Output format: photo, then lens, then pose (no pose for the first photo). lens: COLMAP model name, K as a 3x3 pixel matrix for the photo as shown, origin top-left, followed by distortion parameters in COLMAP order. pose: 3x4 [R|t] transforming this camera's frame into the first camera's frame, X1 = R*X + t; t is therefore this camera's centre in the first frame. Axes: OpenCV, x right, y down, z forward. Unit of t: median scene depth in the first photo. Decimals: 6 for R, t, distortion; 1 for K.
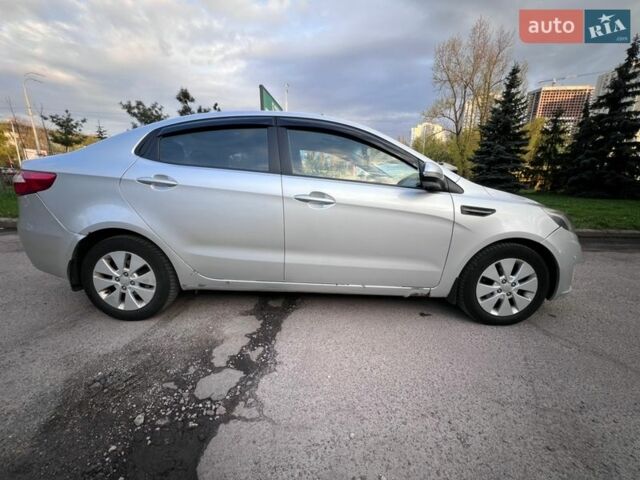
lens RADIAL K [[255.6, 0, 318.8], [0, 255.6, 238.8], [0, 0, 1]] dist [-0.003298, 0.001285]
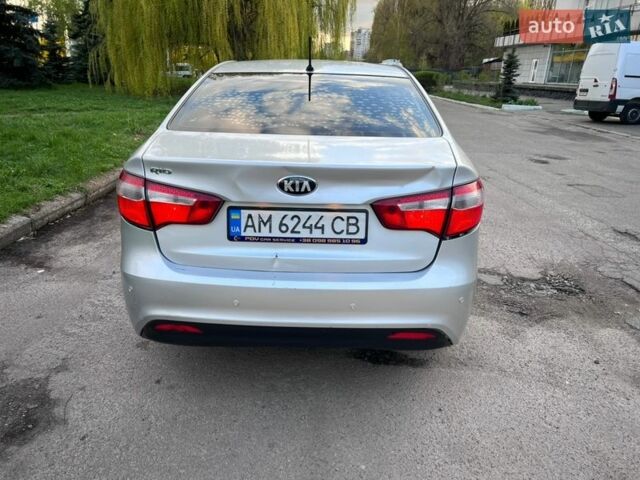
lens RADIAL K [[481.1, 0, 316.4], [0, 481.1, 244.8], [0, 0, 1]] dist [0.054627, -0.060682]
pose [[0.028252, -0.351352, 0.935817, -0.543700], [0.185499, 0.921772, 0.340479, -0.138318], [-0.982238, 0.163974, 0.091218, 0.308994]]
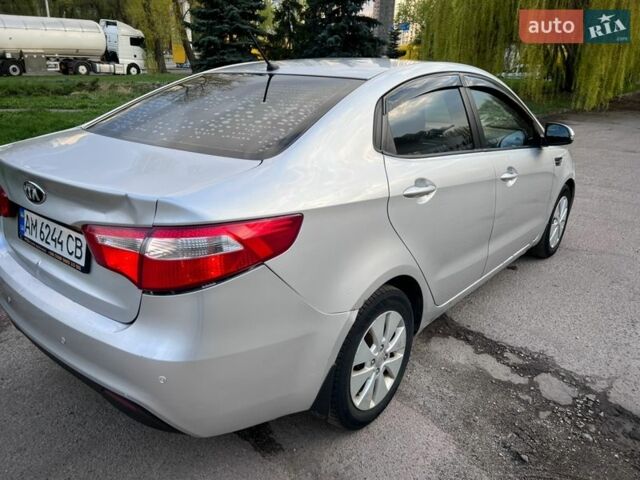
lens RADIAL K [[481.1, 0, 317.3], [0, 481.1, 243.1], [0, 0, 1]] dist [0.054627, -0.060682]
pose [[0.646127, -0.267919, 0.714660, -0.389631], [0.153766, 0.962858, 0.221946, -0.092605], [-0.747580, -0.033515, 0.663325, 0.085808]]
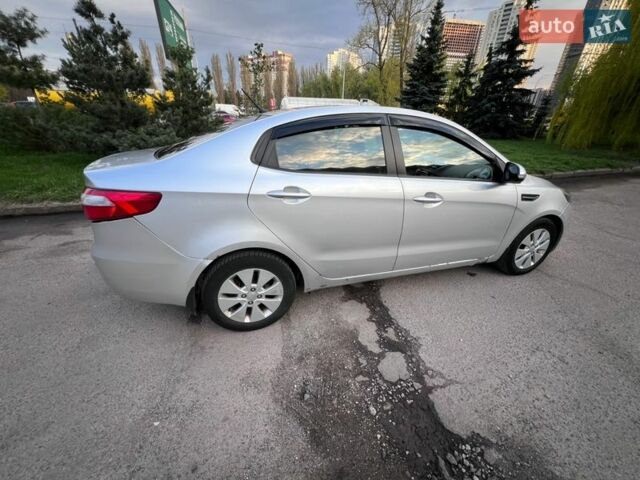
lens RADIAL K [[255.6, 0, 319.0], [0, 255.6, 238.9], [0, 0, 1]] dist [-0.003298, 0.001285]
pose [[0.954352, -0.124442, 0.271524, -0.182424], [0.059535, 0.970086, 0.235348, -0.063615], [-0.292689, -0.208440, 0.933213, 0.013818]]
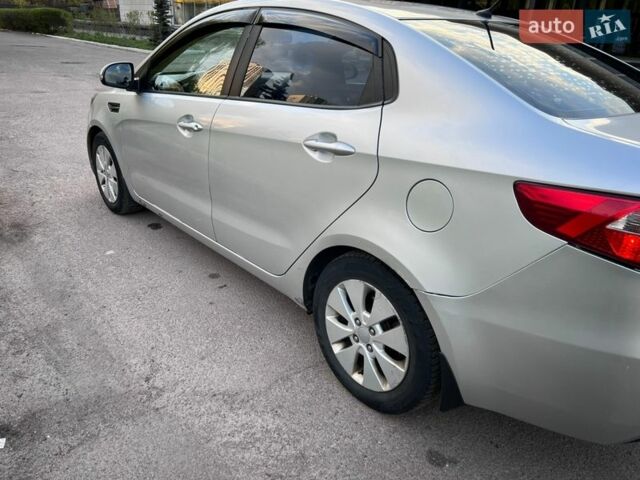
lens RADIAL K [[481.1, 0, 318.4], [0, 481.1, 242.1], [0, 0, 1]] dist [0.054627, -0.060682]
pose [[-0.650080, -0.350726, 0.674083, -0.321476], [0.100737, 0.839499, 0.533942, -0.187076], [-0.753159, 0.415010, -0.510410, 0.596487]]
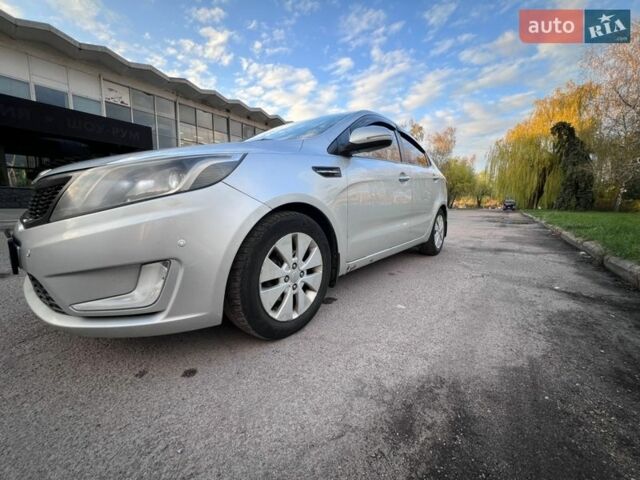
lens RADIAL K [[255.6, 0, 319.4], [0, 255.6, 239.2], [0, 0, 1]] dist [-0.003298, 0.001285]
pose [[-0.630967, 0.073541, -0.772316, 0.297700], [-0.198014, 0.947259, 0.251974, -0.071376], [0.750114, 0.311917, -0.583127, 0.580775]]
